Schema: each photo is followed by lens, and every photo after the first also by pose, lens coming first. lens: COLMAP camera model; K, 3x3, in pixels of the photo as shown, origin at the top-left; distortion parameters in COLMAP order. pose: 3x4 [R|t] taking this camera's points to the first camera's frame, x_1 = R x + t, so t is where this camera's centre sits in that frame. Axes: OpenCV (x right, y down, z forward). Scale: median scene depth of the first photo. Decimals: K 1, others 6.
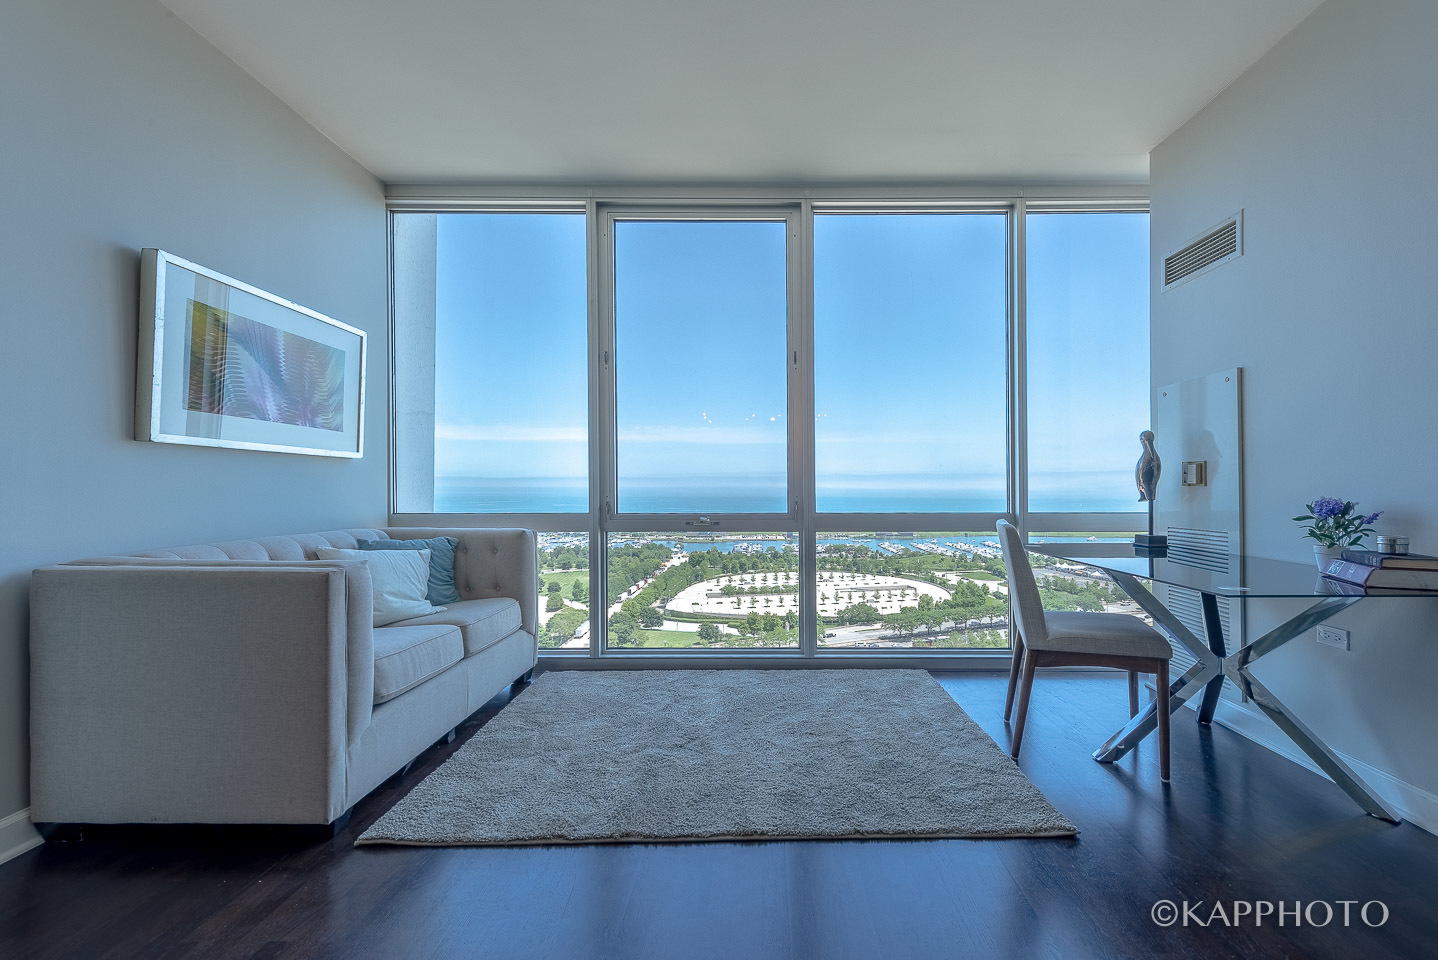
lens RADIAL K [[591.0, 0, 719.7], [0, 591.0, 486.1], [0, 0, 1]] dist [0.001768, -0.000215]
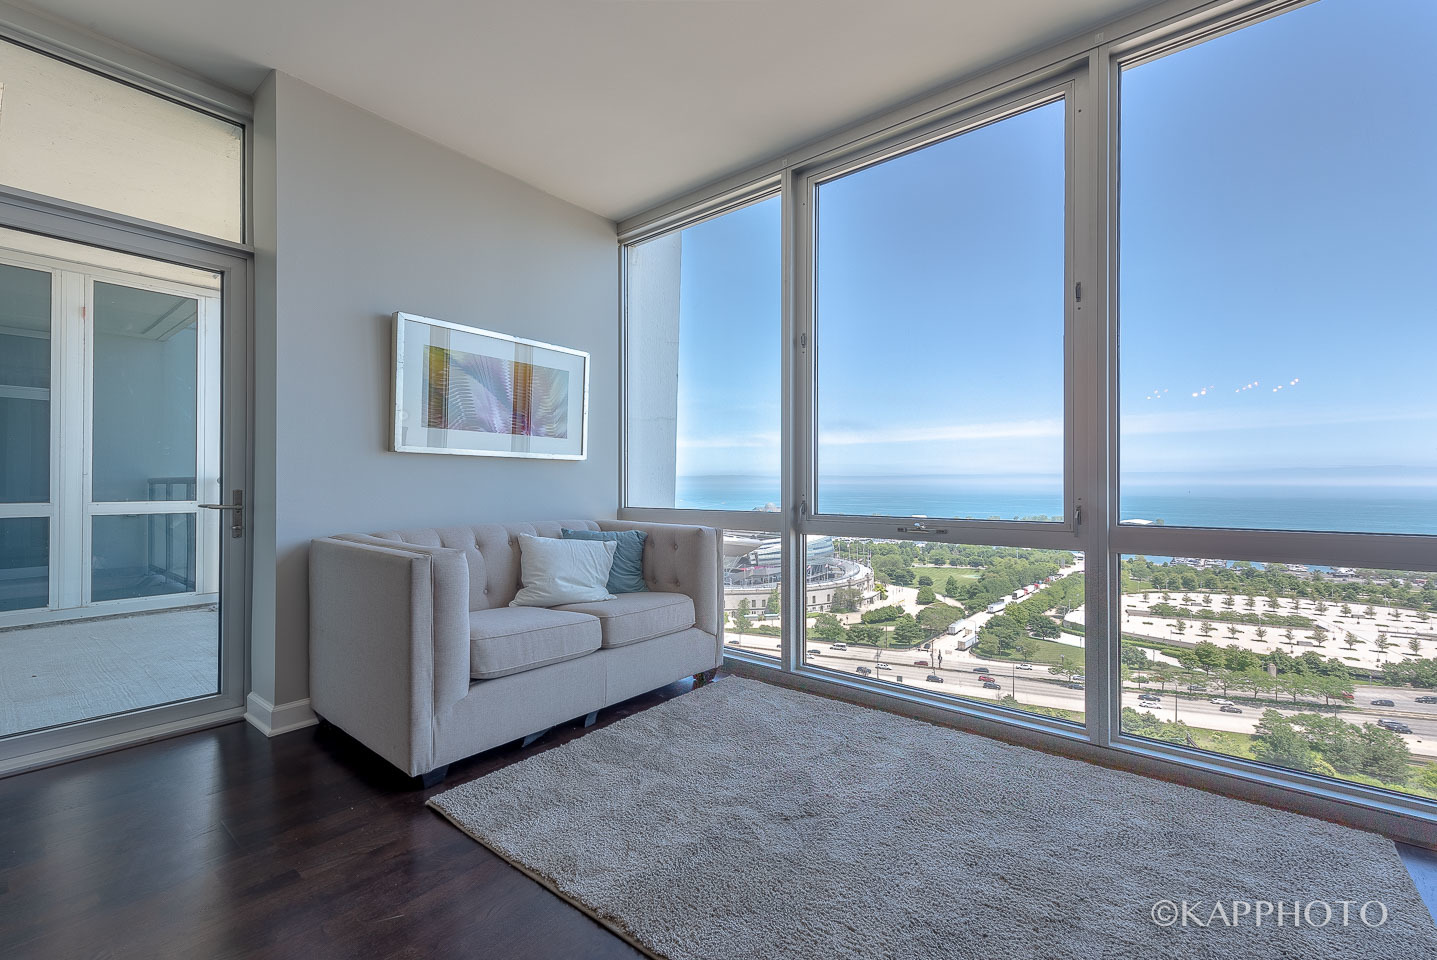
lens RADIAL K [[537.6, 0, 688.4], [0, 537.6, 482.5], [0, 0, 1]] dist [0.010421, -0.000247]
pose [[0.761751, -0.002696, -0.647865, 0.238694], [0.002074, 0.999996, -0.001723, 0.000186], [0.647867, -0.000031, 0.761753, 0.303131]]
